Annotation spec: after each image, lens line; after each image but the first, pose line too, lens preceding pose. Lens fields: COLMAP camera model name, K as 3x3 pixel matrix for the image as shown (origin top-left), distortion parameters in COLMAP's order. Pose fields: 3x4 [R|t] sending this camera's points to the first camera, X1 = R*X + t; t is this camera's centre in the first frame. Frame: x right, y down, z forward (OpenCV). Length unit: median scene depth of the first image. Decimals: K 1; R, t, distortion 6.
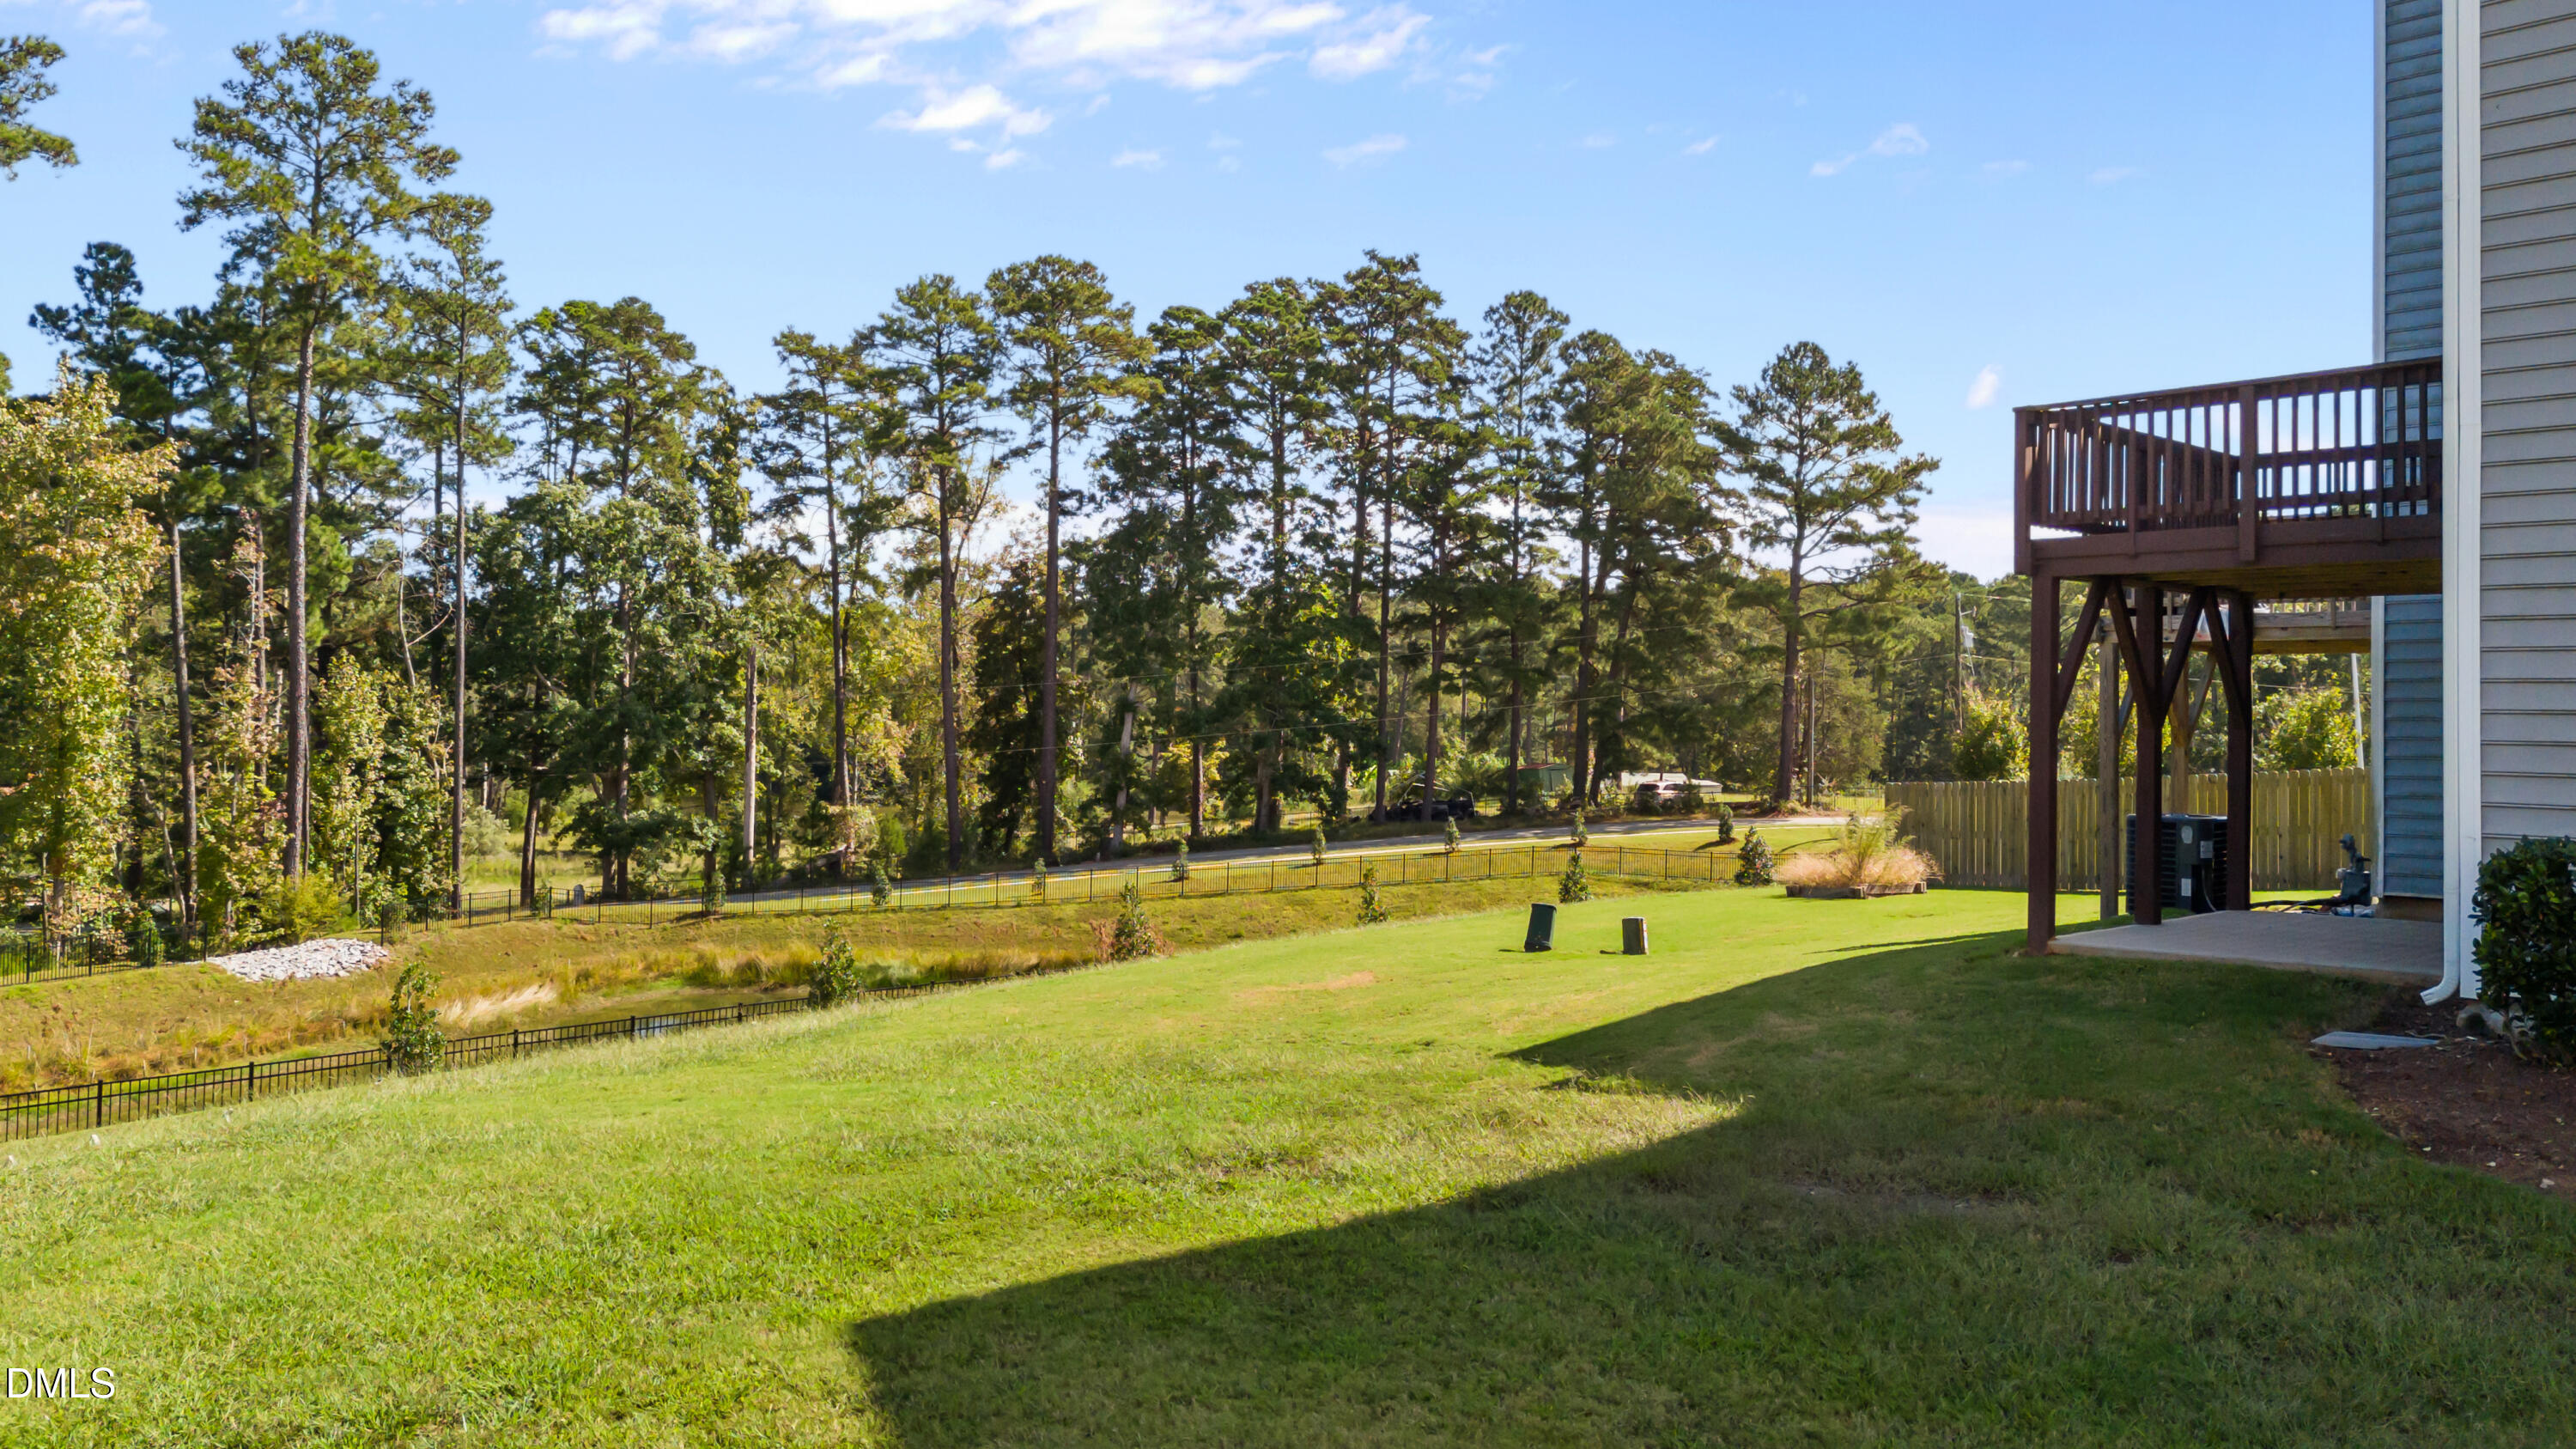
lens RADIAL K [[1933.9, 0, 1283.2], [0, 1933.9, 683.6], [0, 0, 1]] dist [0.088525, -0.114333]
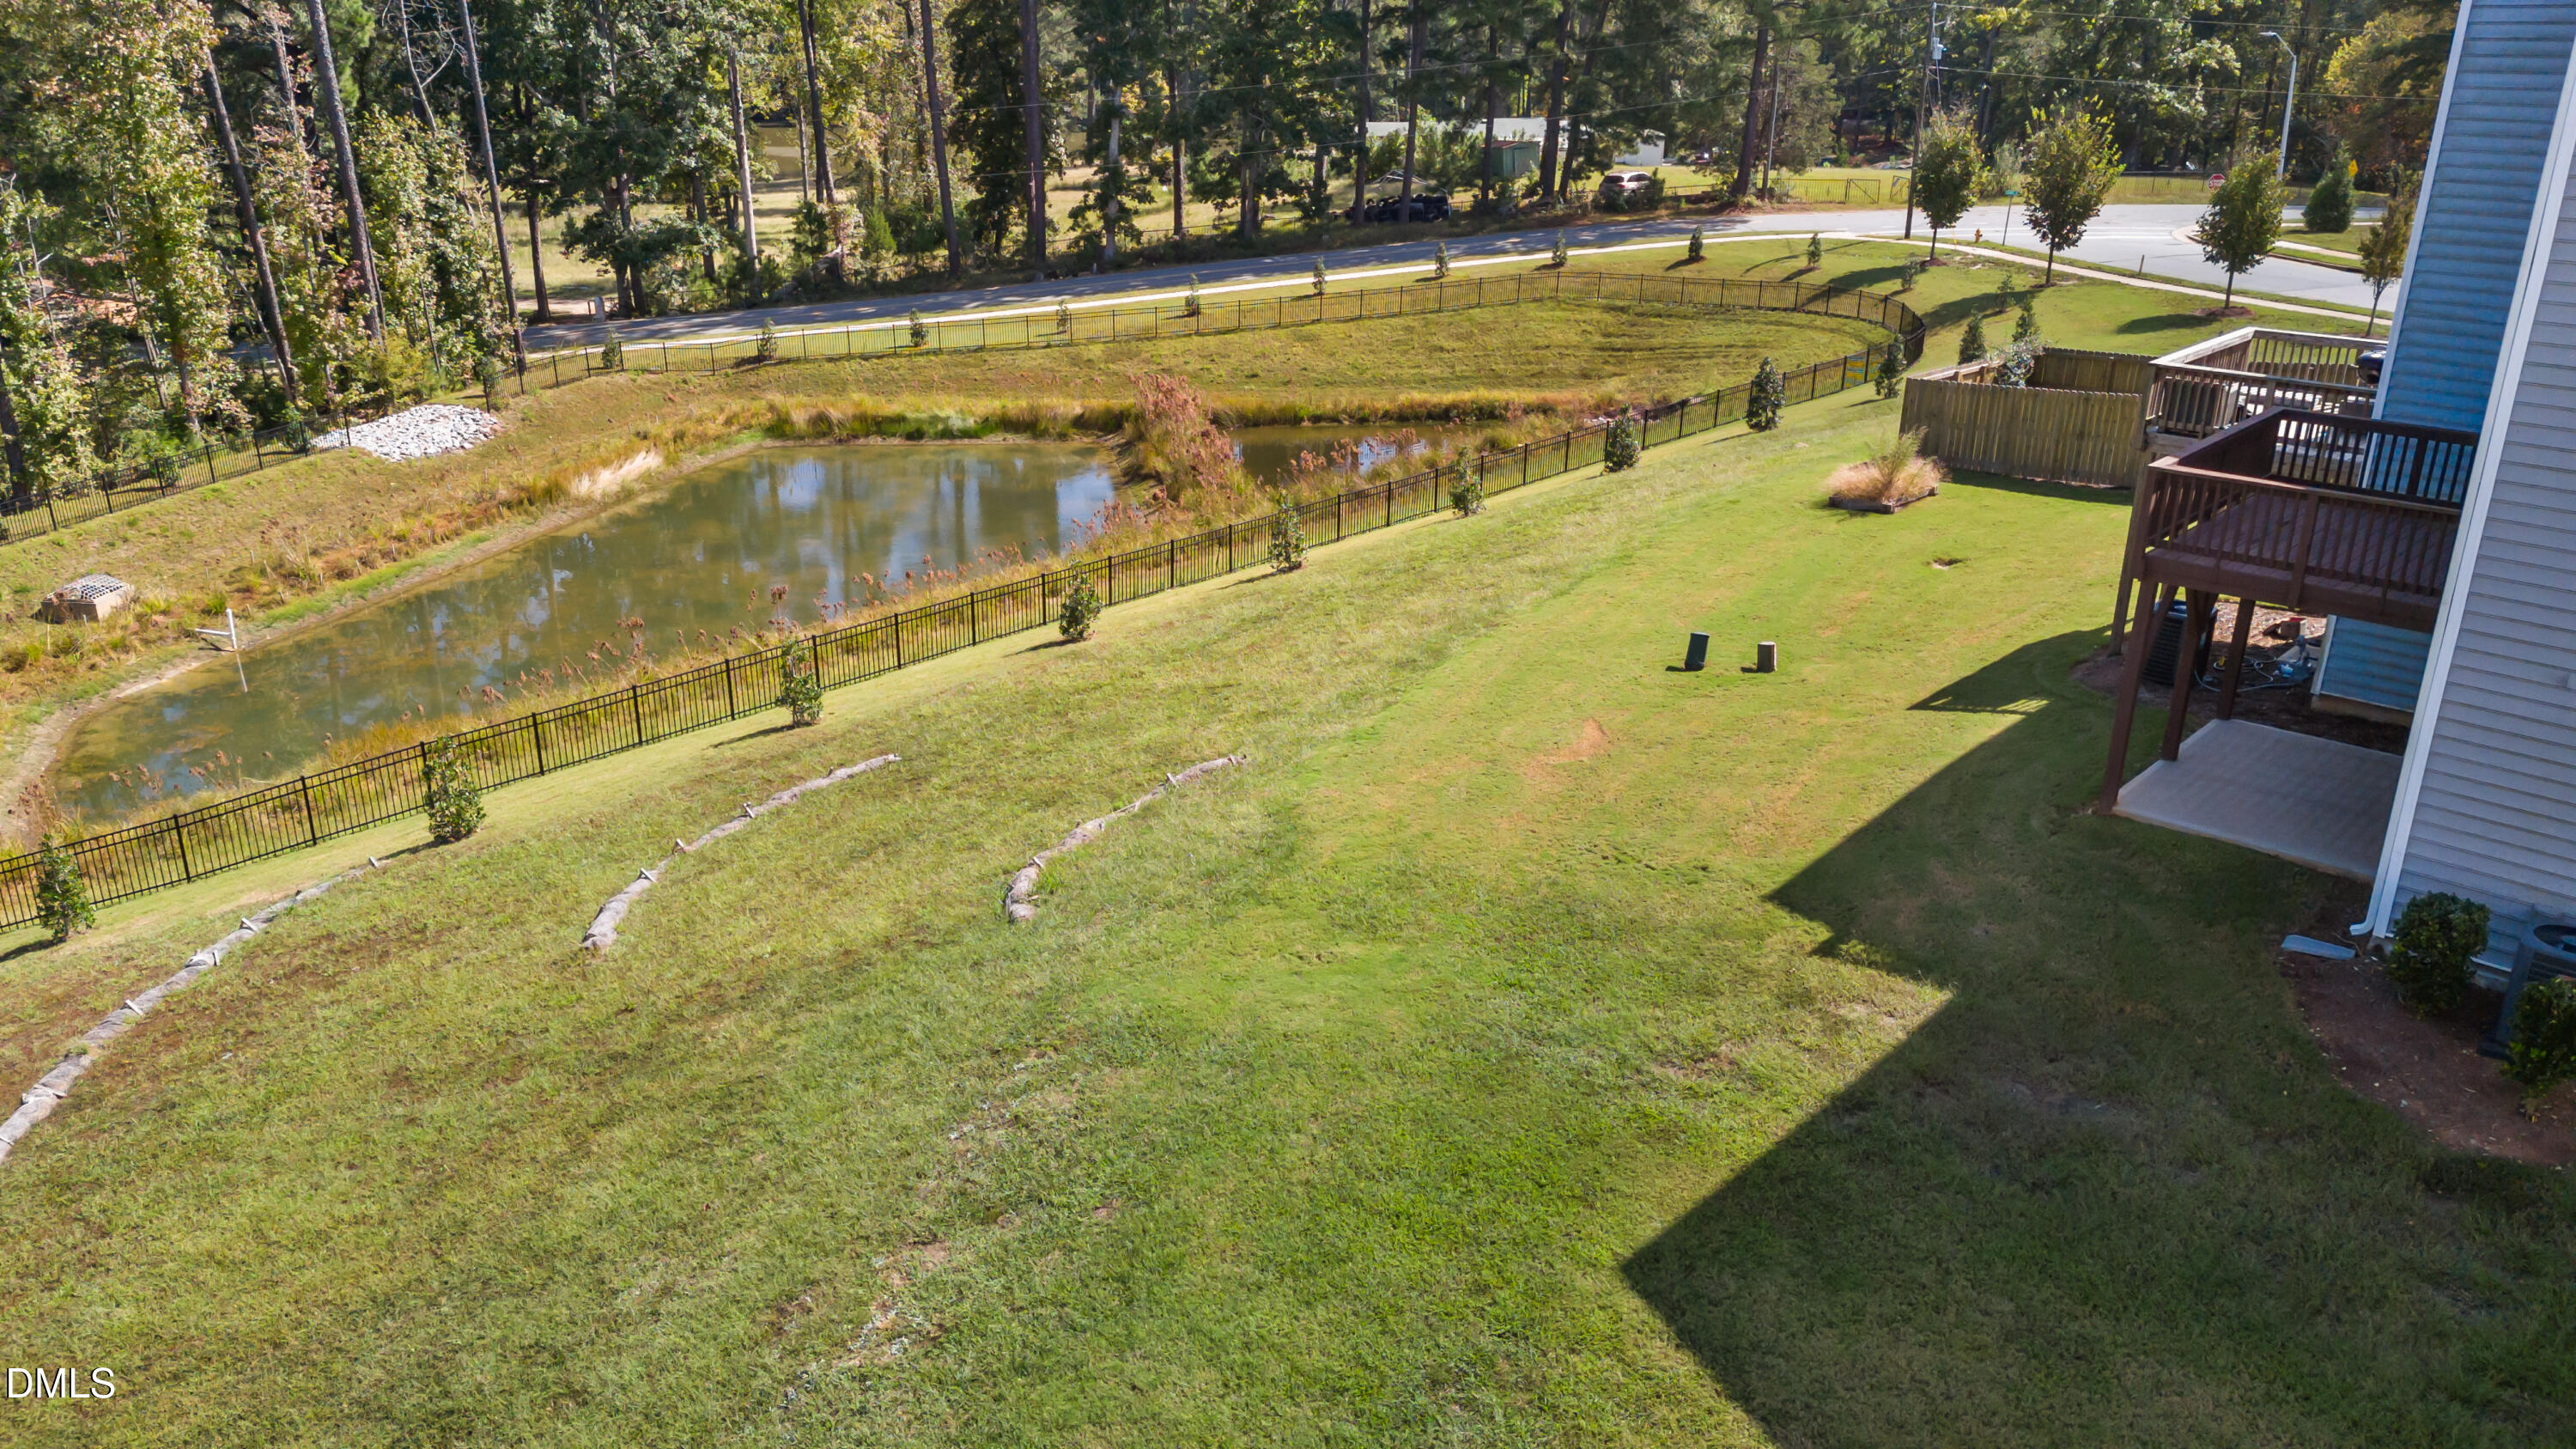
lens RADIAL K [[1874.8, 0, 1288.0], [0, 1874.8, 724.5], [0, 0, 1]] dist [0.107906, -0.144054]
pose [[0.998490, -0.027698, 0.047439, -0.058238], [0.007558, 0.924637, 0.380775, -0.088572], [-0.054410, -0.379841, 0.923450, -0.059139]]
